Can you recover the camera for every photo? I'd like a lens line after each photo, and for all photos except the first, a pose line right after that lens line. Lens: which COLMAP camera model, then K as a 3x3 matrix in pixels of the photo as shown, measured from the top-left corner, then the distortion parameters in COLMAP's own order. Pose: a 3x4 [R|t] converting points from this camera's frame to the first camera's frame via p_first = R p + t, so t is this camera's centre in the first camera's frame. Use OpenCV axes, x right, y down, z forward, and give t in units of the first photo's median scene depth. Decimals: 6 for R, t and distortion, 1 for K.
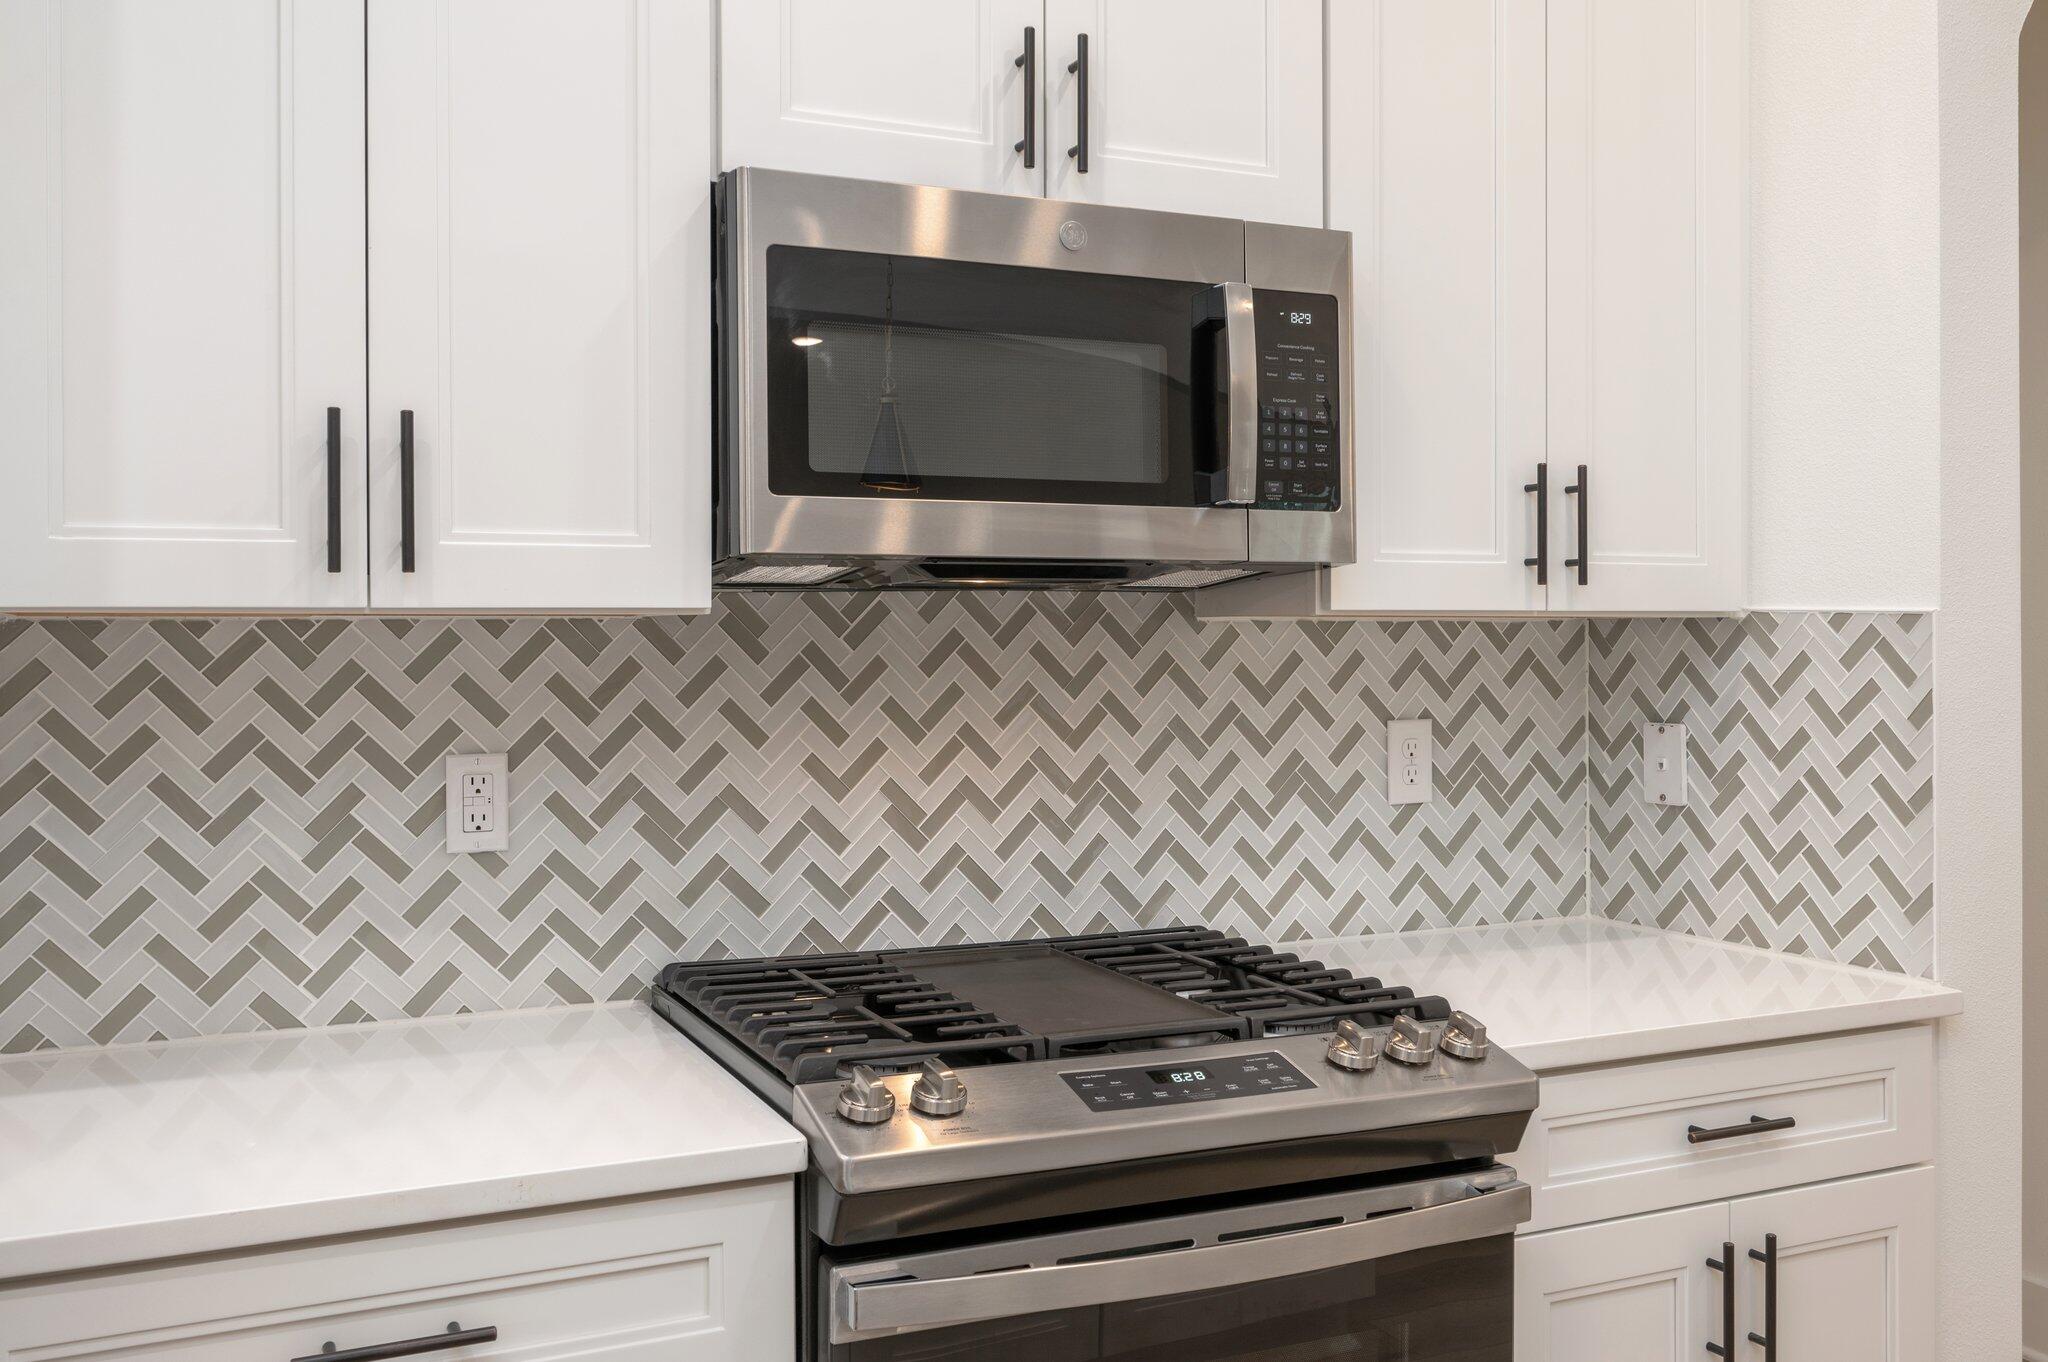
lens RADIAL K [[1786.3, 0, 1014.4], [0, 1786.3, 633.4], [0, 0, 1]] dist [-0.002888, 0.000113]
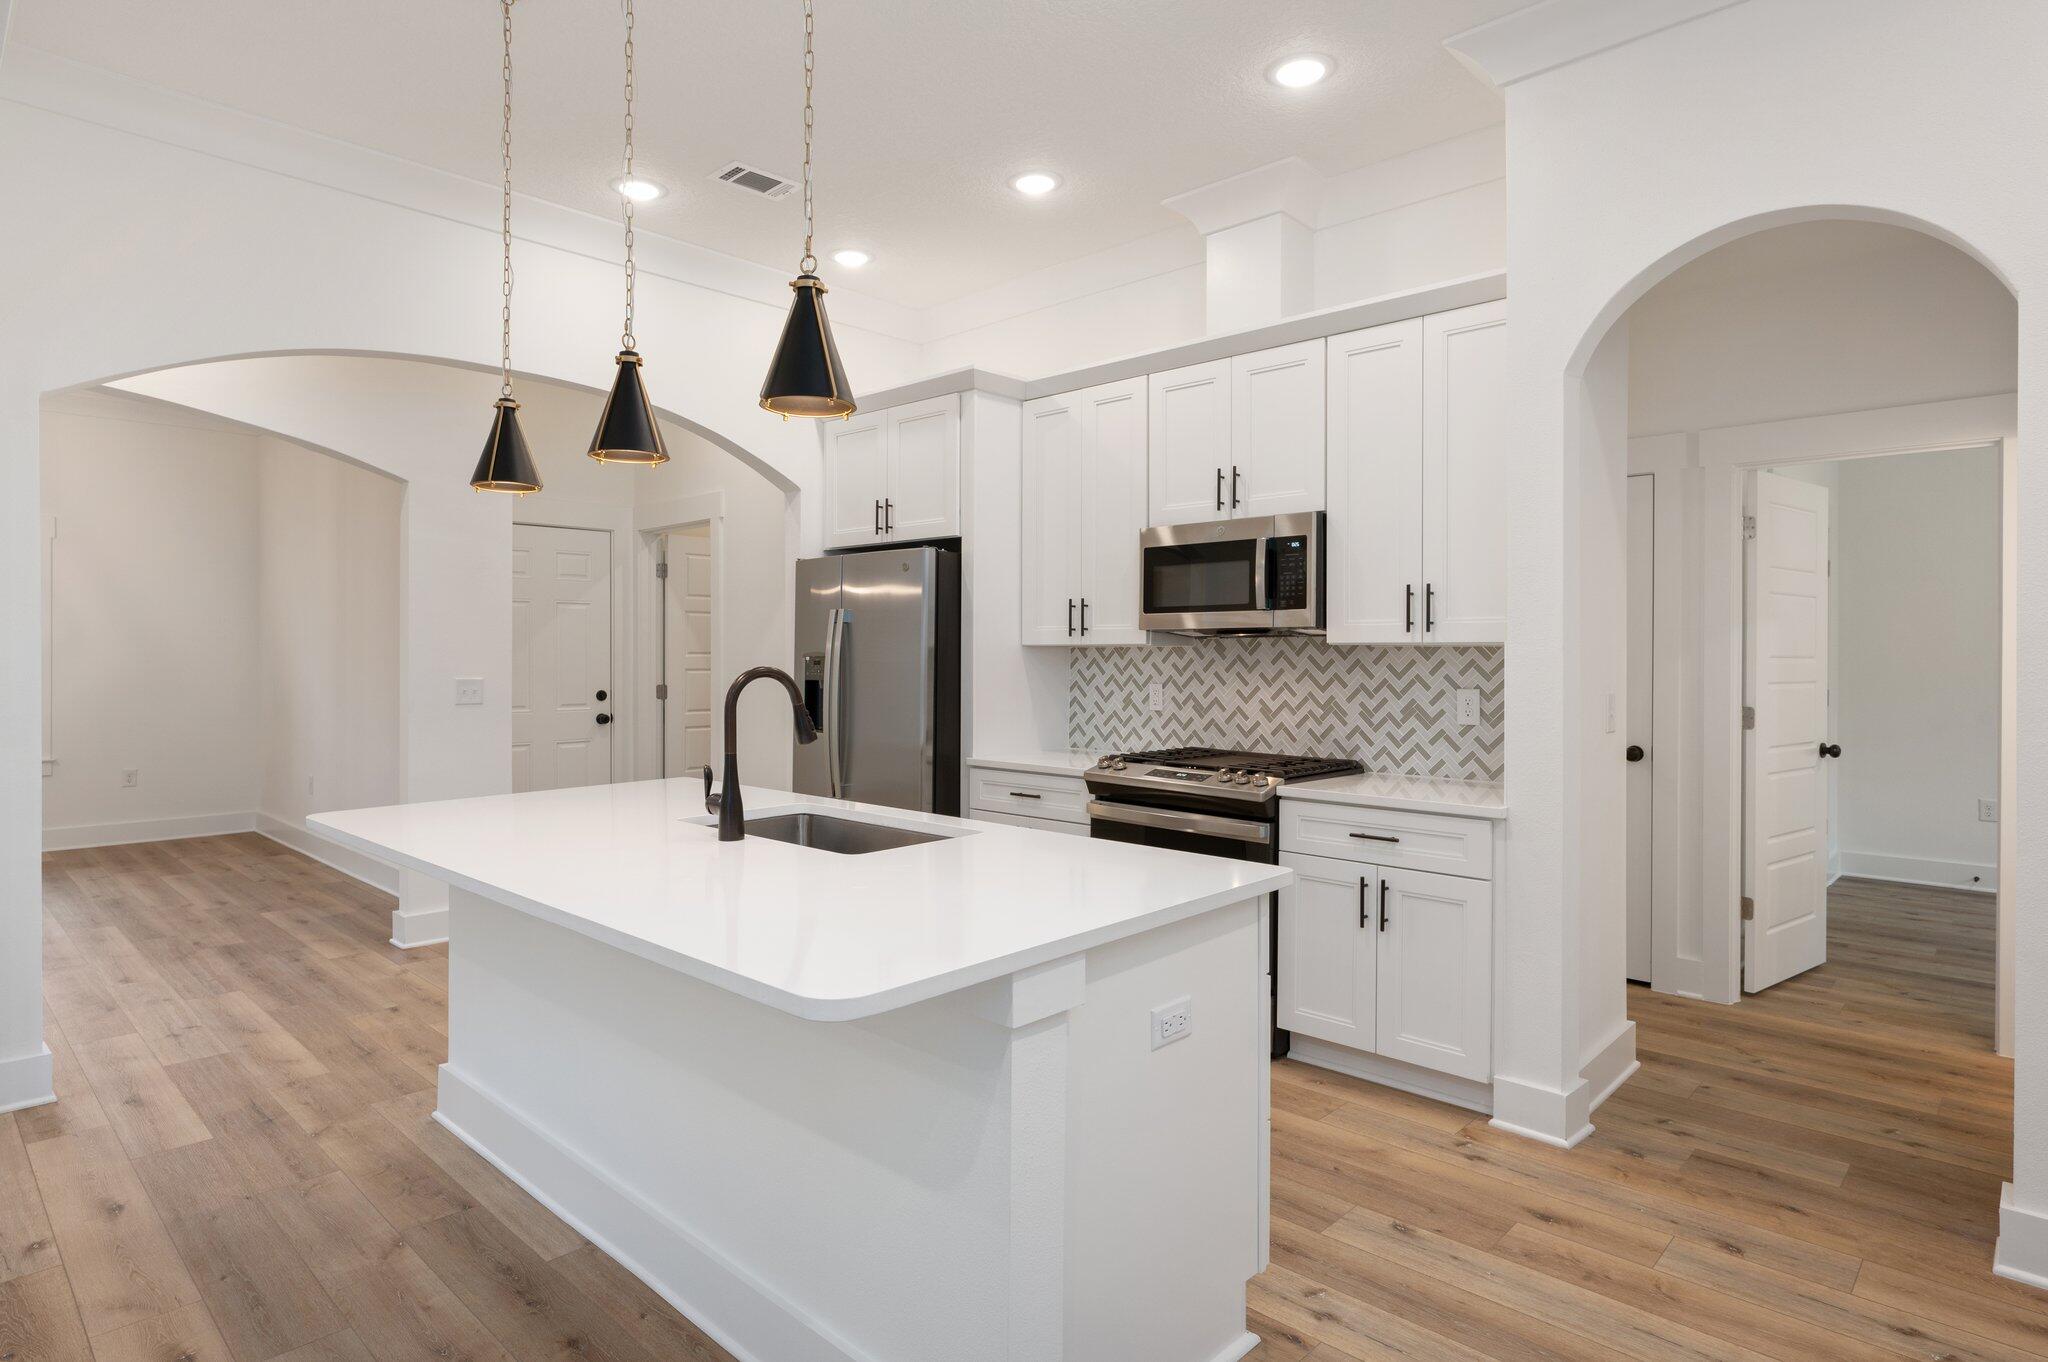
lens RADIAL K [[1109.9, 0, 1027.7], [0, 1109.9, 661.7], [0, 0, 1]] dist [-0.001389, -0.000427]
pose [[0.377354, 0.010540, -0.926009, 1.532064], [-0.004733, 0.999944, 0.009453, 0.001978], [0.926057, 0.000815, 0.377383, -0.091737]]
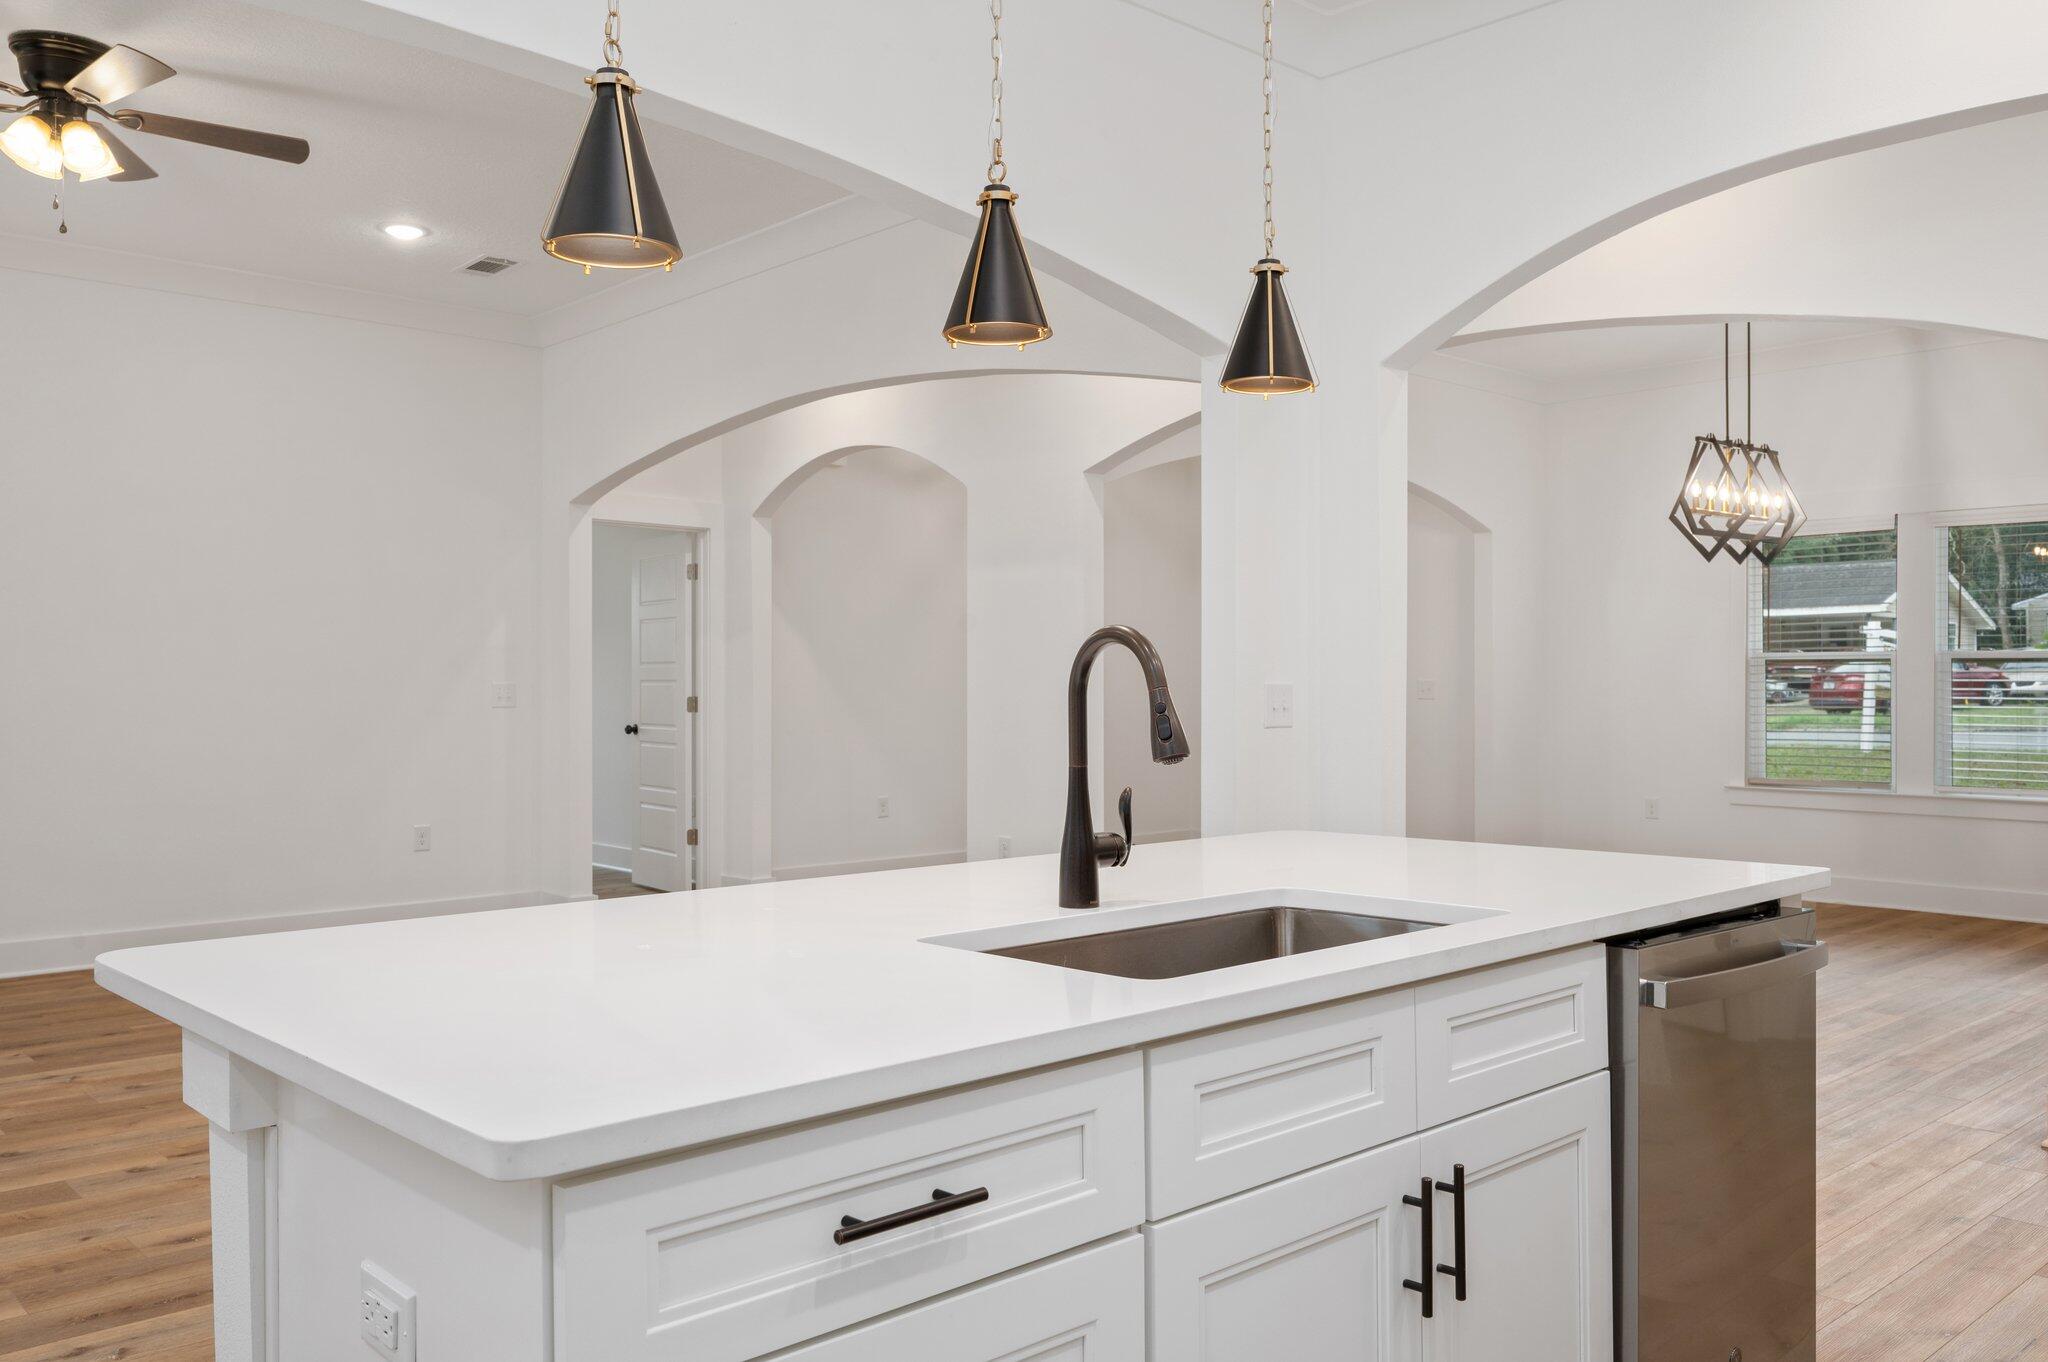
lens RADIAL K [[1614.0, 0, 1030.3], [0, 1614.0, 684.2], [0, 0, 1]] dist [-0.005746, 0.002374]
pose [[-0.948719, 0.005952, -0.316065, 0.748365], [0.004191, 0.999972, 0.006249, 0.046397], [0.316093, 0.004604, -0.948717, 0.974037]]
